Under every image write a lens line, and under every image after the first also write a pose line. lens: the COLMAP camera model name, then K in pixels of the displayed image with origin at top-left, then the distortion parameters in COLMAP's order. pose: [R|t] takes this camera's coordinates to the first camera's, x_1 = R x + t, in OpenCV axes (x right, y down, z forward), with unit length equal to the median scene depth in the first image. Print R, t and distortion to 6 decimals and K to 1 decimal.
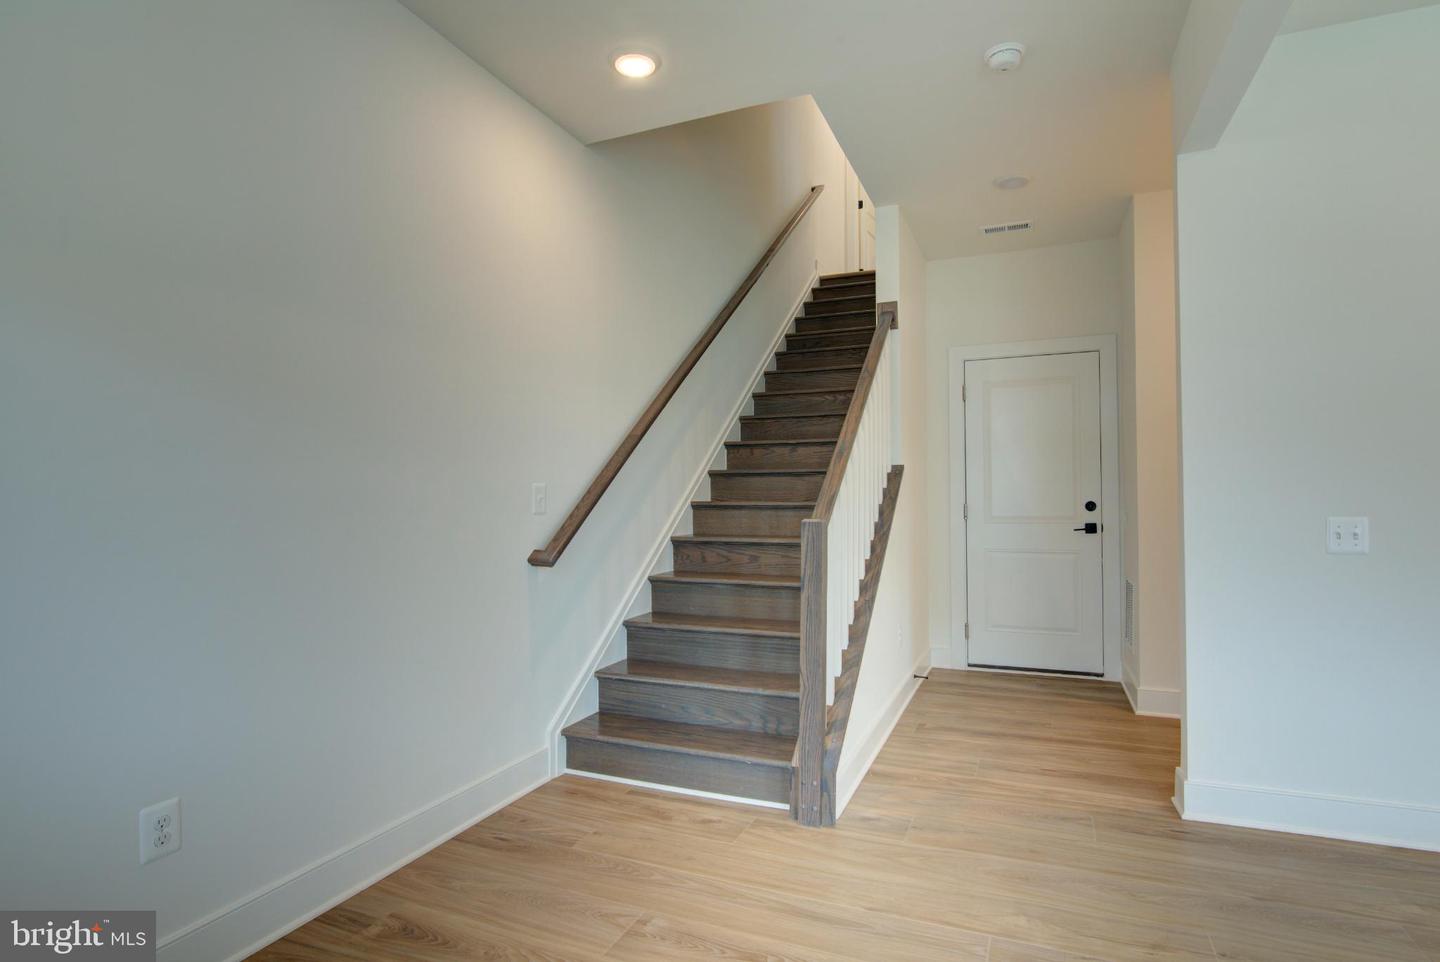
lens RADIAL K [[746.4, 0, 721.8], [0, 746.4, 489.6], [0, 0, 1]] dist [-0.007093, -0.000517]
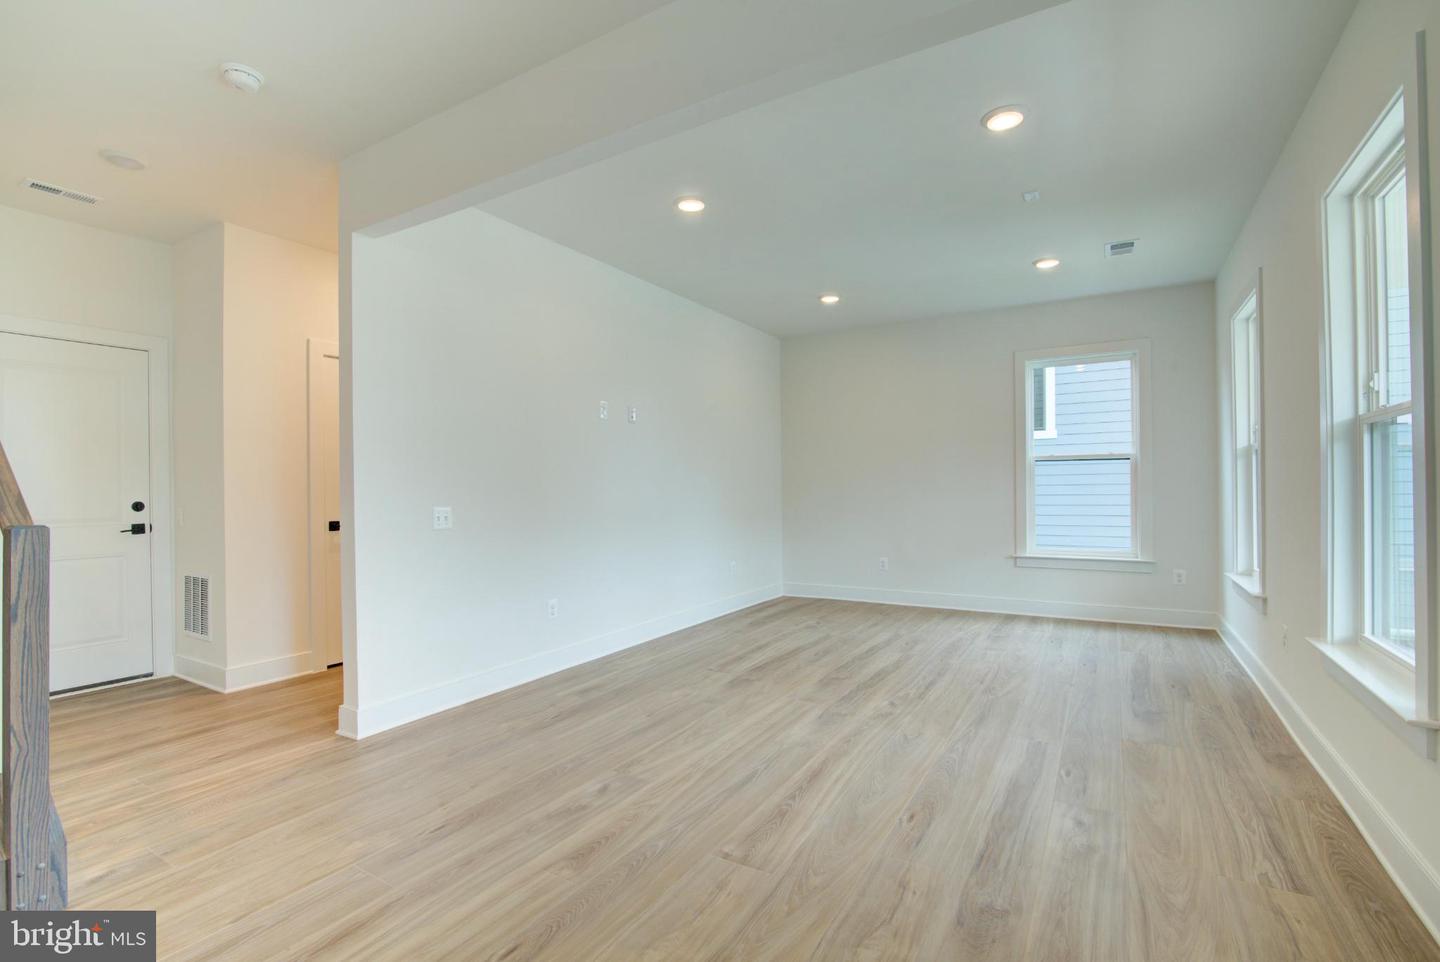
lens RADIAL K [[661.5, 0, 718.6], [0, 661.5, 487.4], [0, 0, 1]] dist [-0.019738, 0.000393]
pose [[0.139116, 0.006644, 0.990254, -0.400245], [0.000475, 0.999977, -0.006776, 0.005036], [-0.990276, 0.001413, 0.139110, 0.189147]]
